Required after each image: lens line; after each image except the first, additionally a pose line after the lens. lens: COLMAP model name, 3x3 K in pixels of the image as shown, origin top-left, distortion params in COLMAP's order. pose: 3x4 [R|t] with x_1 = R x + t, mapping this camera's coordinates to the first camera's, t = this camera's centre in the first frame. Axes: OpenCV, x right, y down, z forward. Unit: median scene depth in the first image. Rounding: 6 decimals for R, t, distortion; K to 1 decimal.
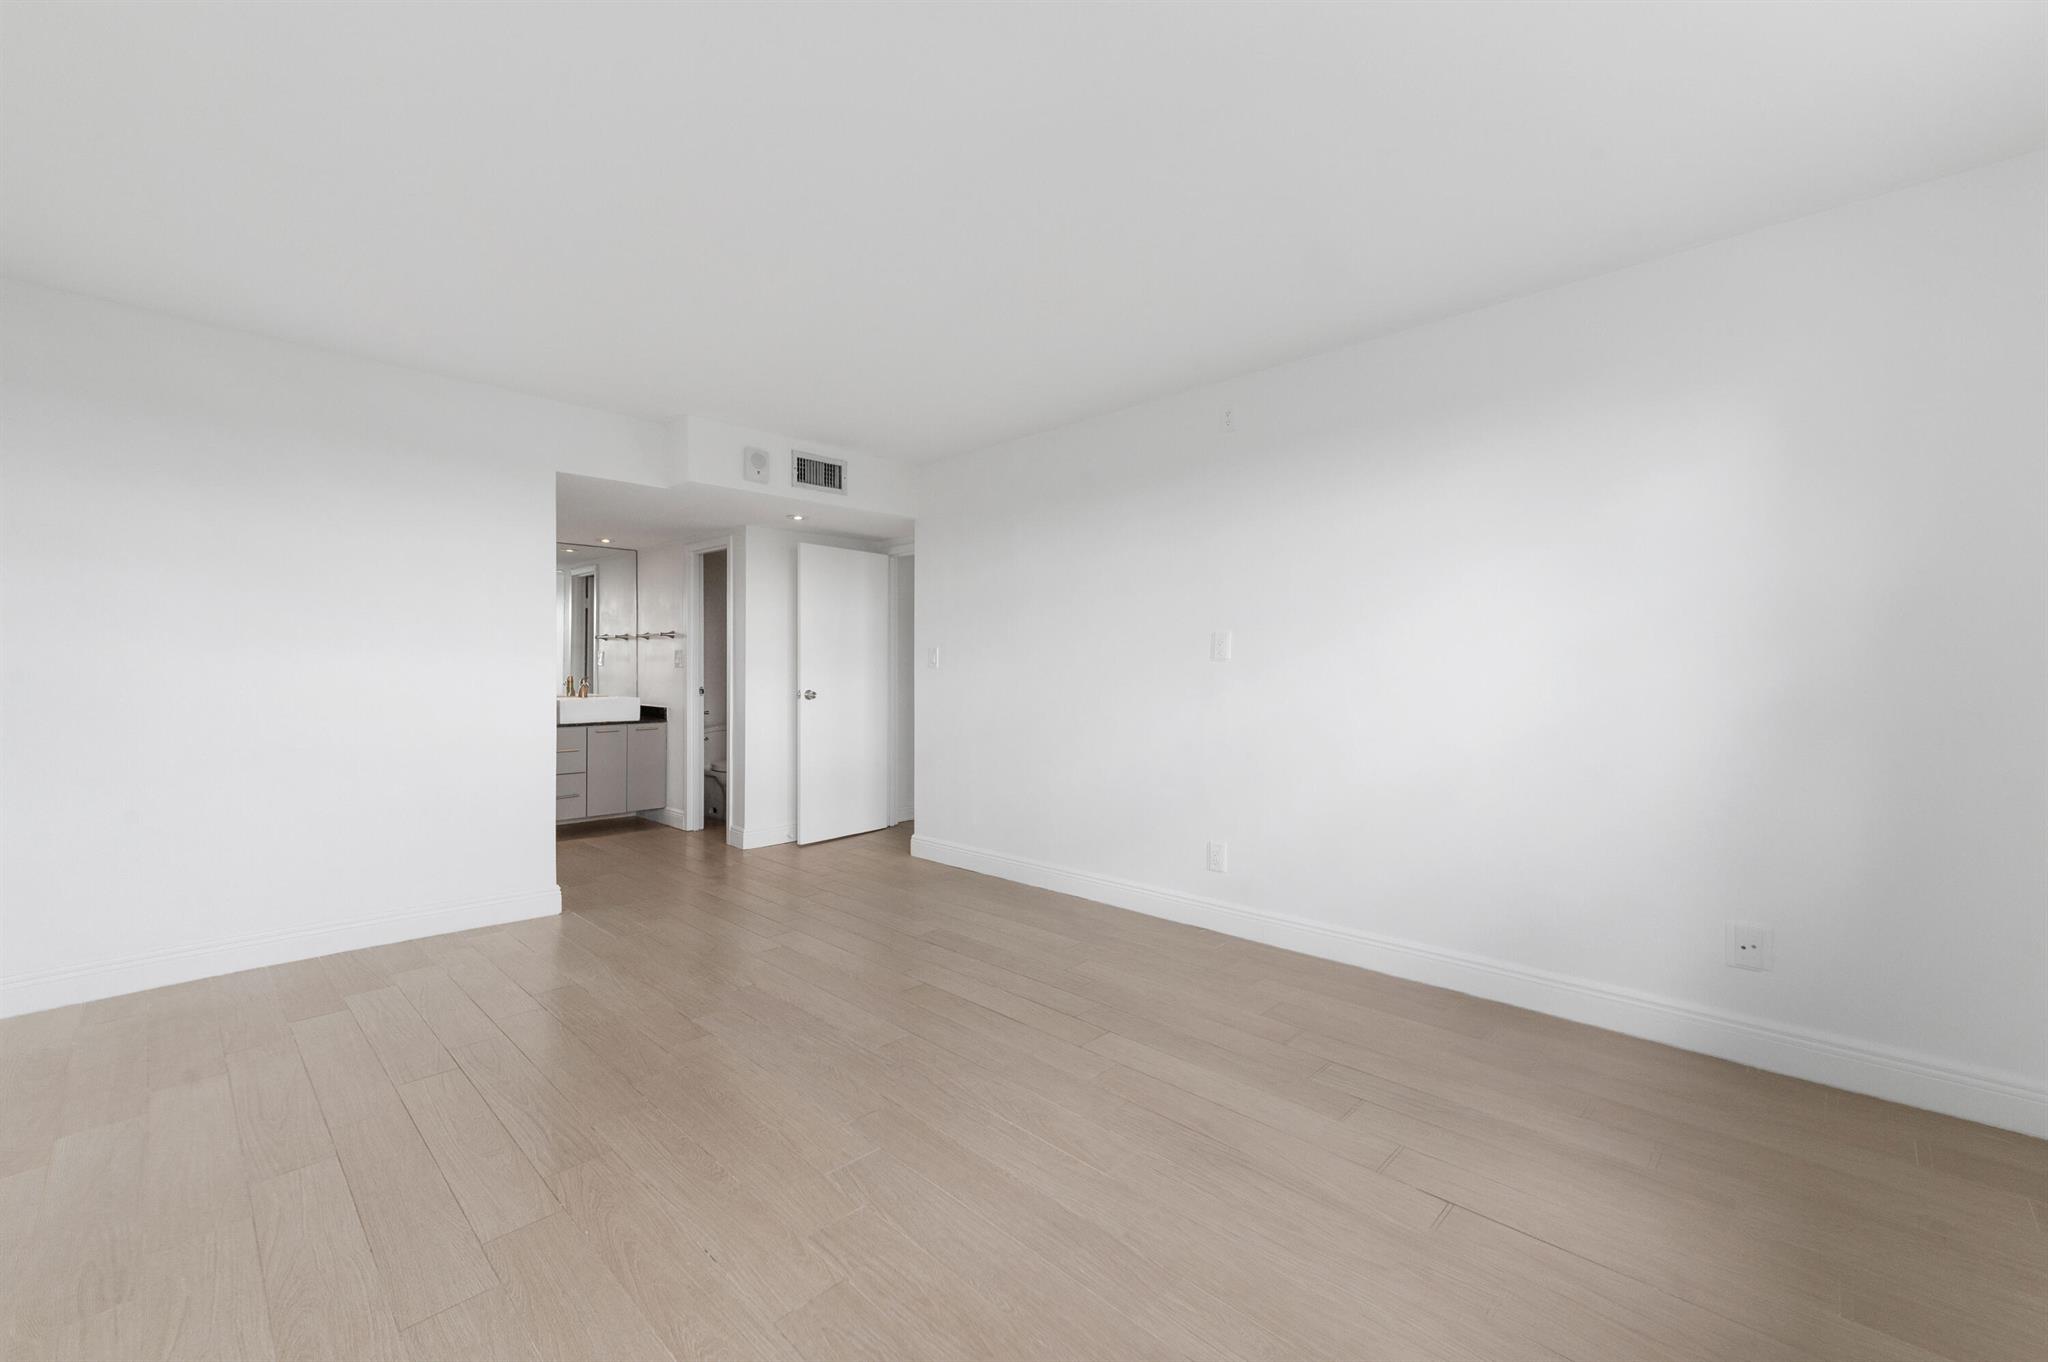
lens RADIAL K [[800.8, 0, 1024.0], [0, 800.8, 681.0], [0, 0, 1]] dist [0.000661, 0.000025]
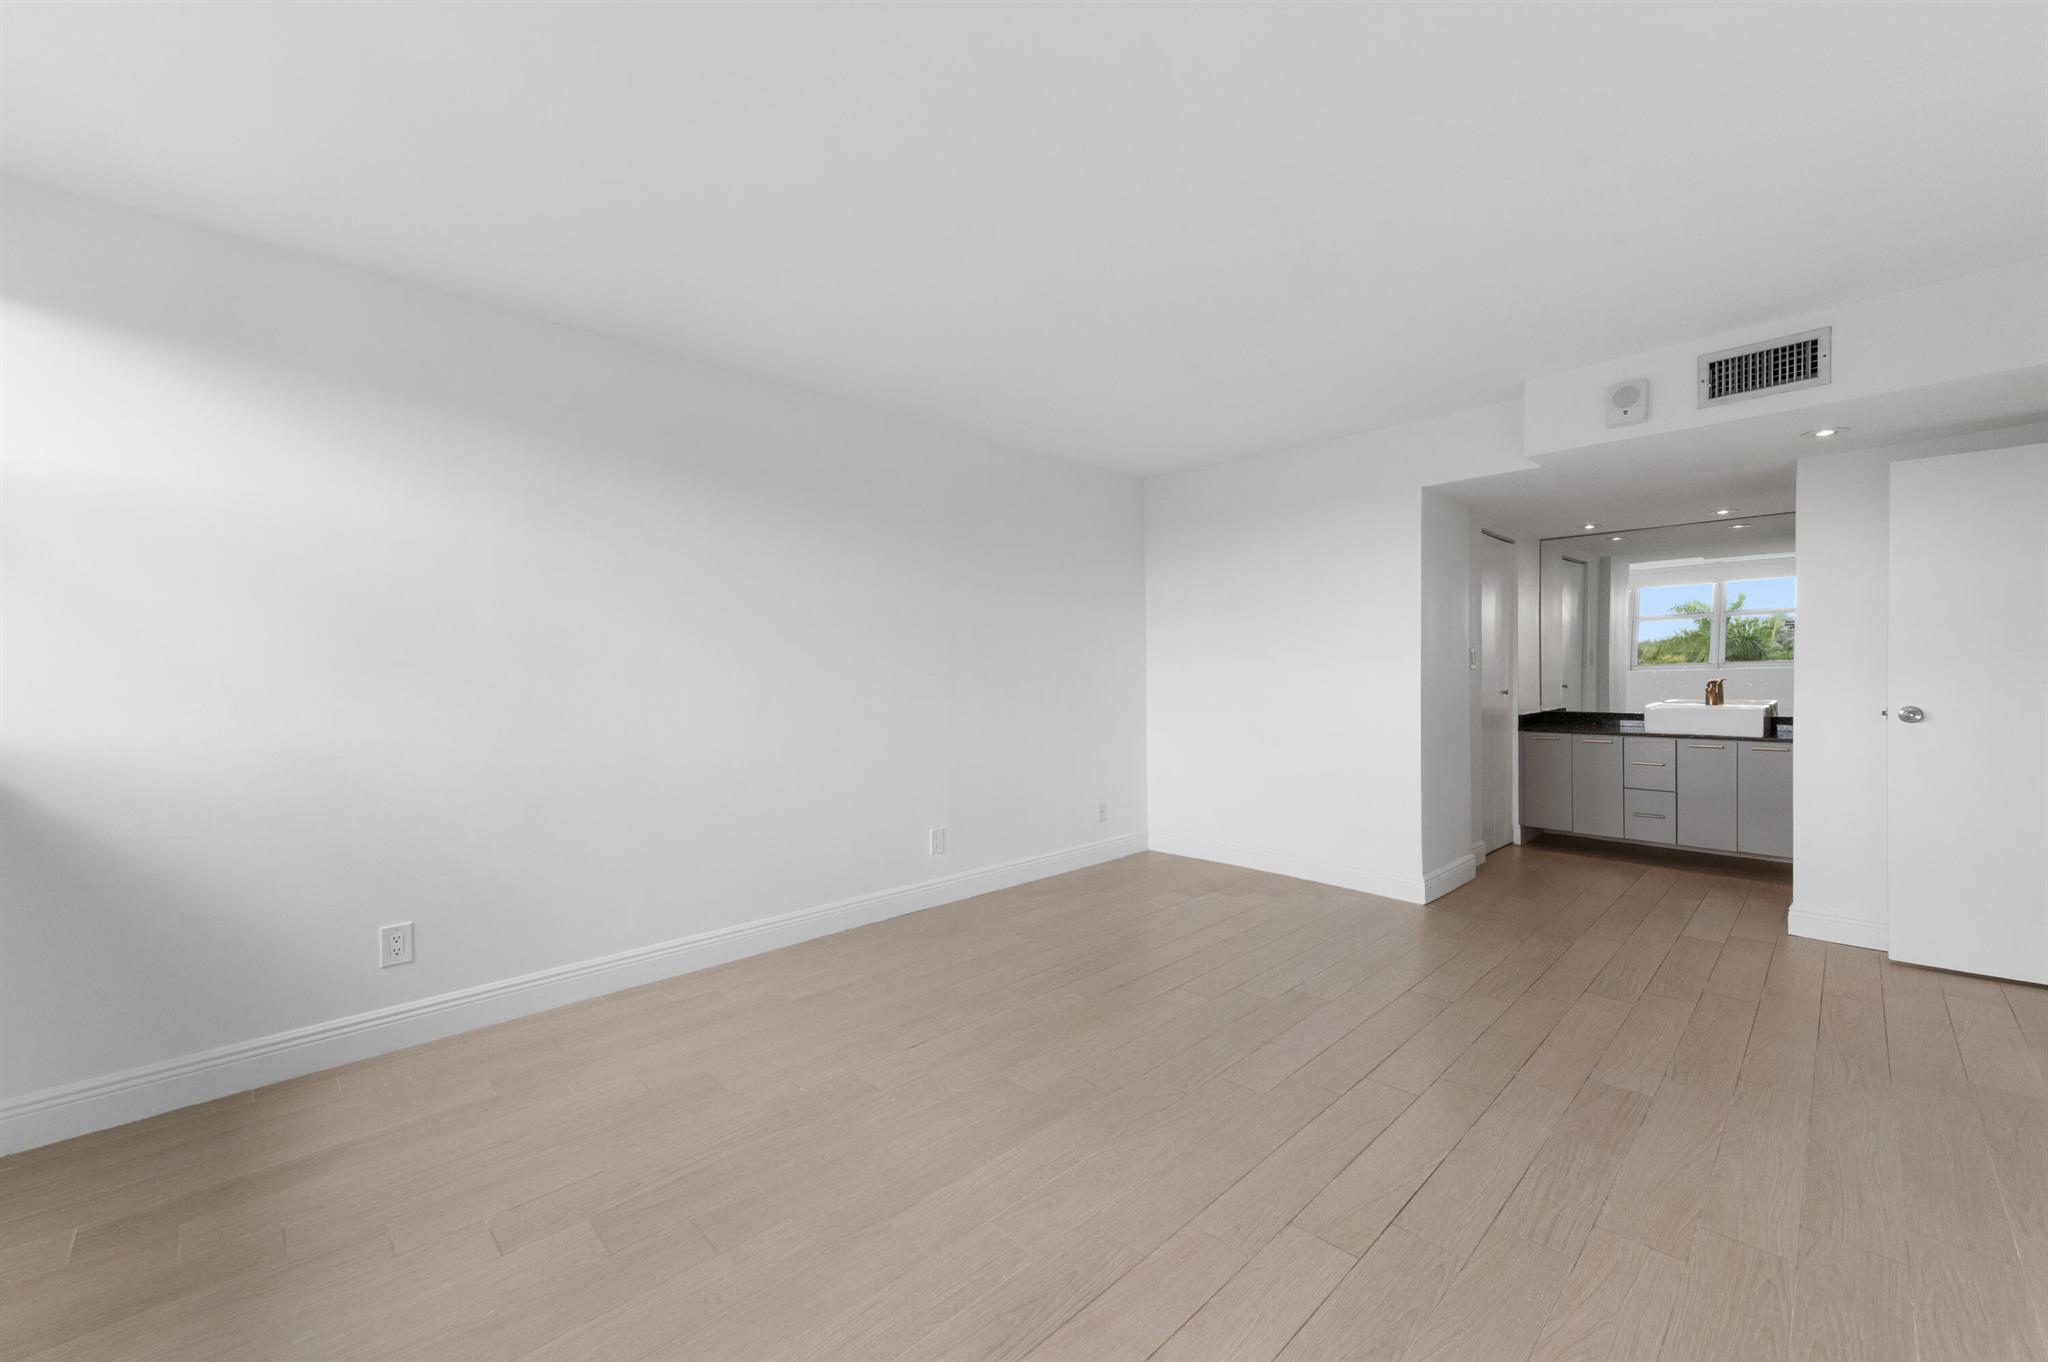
lens RADIAL K [[800.8, 0, 1024.0], [0, 800.8, 681.0], [0, 0, 1]] dist [0.000661, 0.000025]
pose [[-0.038935, 0.012438, -0.999164, 0.349395], [-0.008971, 0.999878, 0.012796, -0.009437], [0.999201, 0.009462, -0.038819, 0.367219]]
